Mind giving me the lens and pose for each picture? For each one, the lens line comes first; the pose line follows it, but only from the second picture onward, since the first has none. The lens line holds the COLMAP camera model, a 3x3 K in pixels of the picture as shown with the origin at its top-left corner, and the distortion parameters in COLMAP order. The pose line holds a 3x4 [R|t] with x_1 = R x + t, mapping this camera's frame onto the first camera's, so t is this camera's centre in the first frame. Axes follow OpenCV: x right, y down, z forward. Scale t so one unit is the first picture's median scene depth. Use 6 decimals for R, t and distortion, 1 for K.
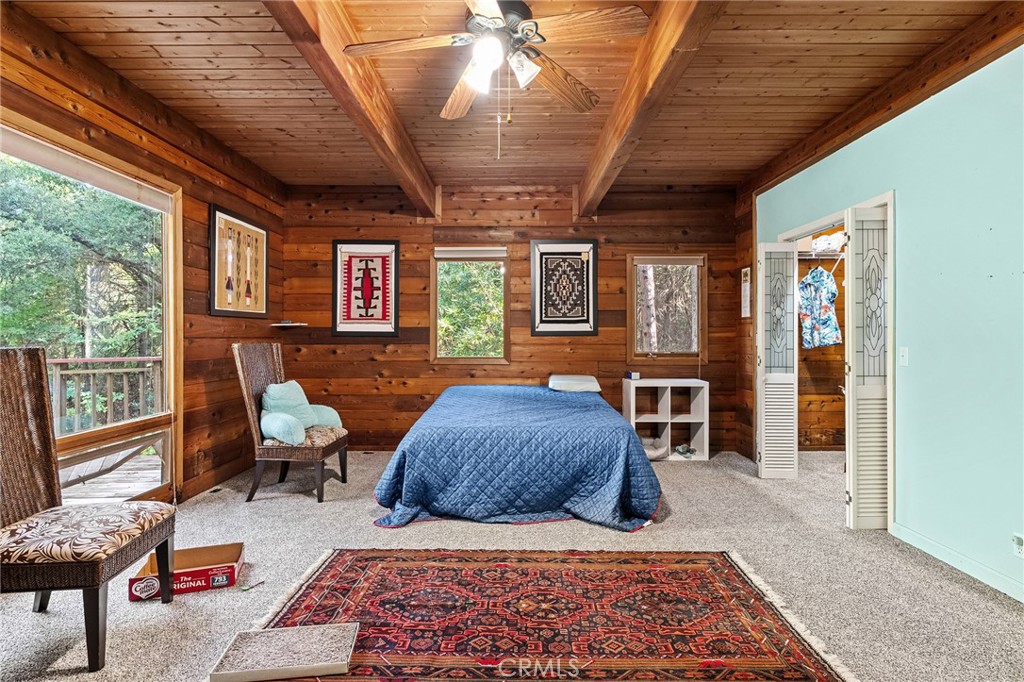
lens RADIAL K [[513.7, 0, 512.0], [0, 513.7, 341.0], [0, 0, 1]] dist [-0.002495, 0.000386]
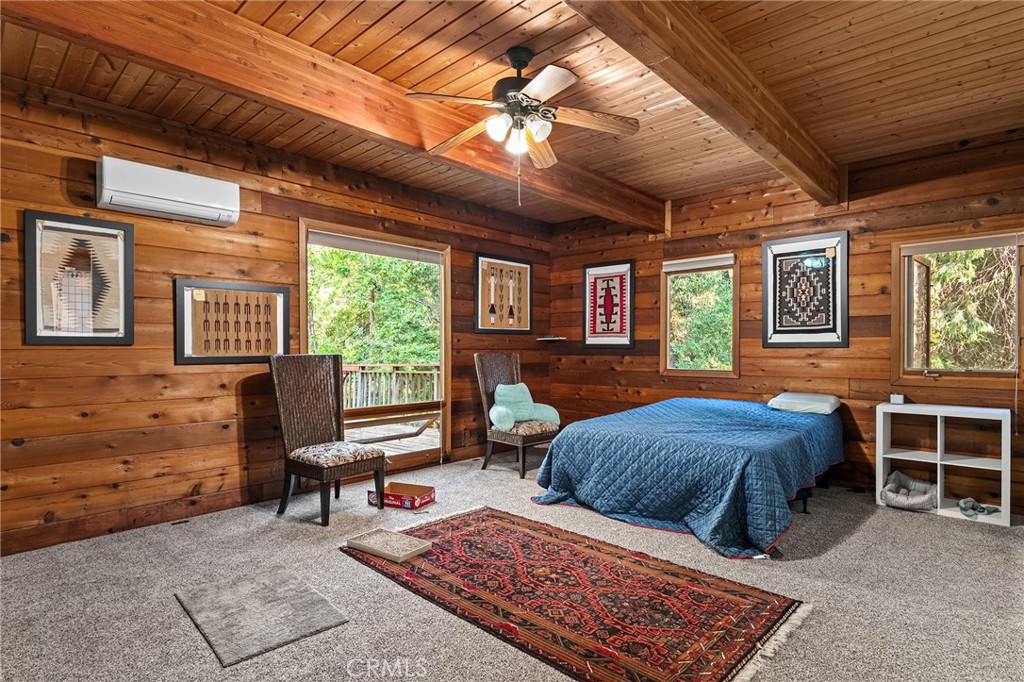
lens RADIAL K [[525.5, 0, 513.7], [0, 525.5, 357.1], [0, 0, 1]] dist [-0.001260, 0.000881]
pose [[0.735363, 0.011560, -0.677575, 0.359773], [-0.006716, 0.999930, 0.009771, 0.000350], [0.677640, -0.002635, 0.735389, 0.021598]]
